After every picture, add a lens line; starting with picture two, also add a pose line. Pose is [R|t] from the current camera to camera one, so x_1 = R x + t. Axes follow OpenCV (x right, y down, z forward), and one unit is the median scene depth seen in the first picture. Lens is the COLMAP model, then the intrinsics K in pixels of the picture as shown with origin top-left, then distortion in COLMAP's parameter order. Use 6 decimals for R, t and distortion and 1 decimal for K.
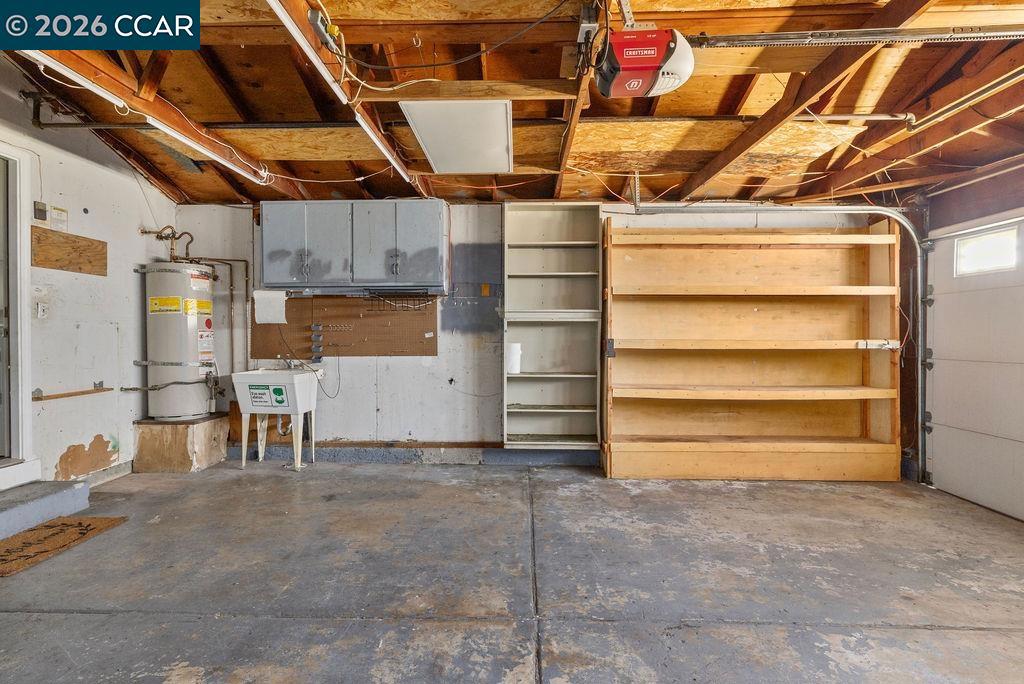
lens RADIAL K [[474.8, 0, 512.0], [0, 474.8, 342.0], [0, 0, 1]] dist [-0.001288, -0.000263]
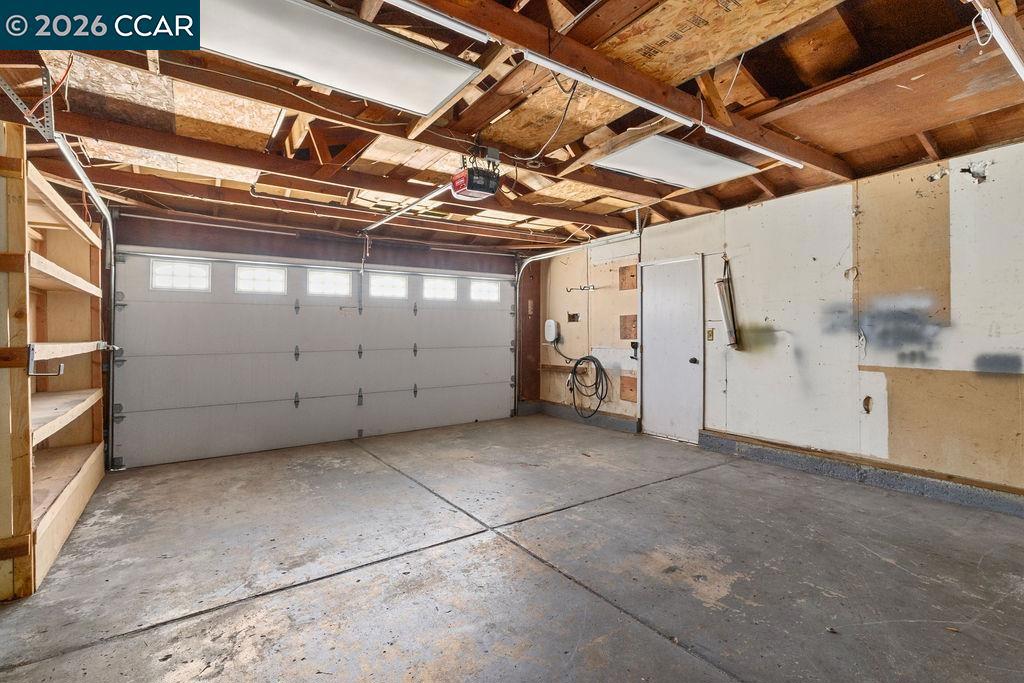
lens RADIAL K [[455.2, 0, 515.7], [0, 455.2, 329.5], [0, 0, 1]] dist [0.001660, 0.001251]
pose [[-0.547903, 0.006782, 0.836514, -0.599012], [0.016074, 0.999868, 0.002422, -0.018949], [-0.836387, 0.014773, -0.547940, 0.868364]]
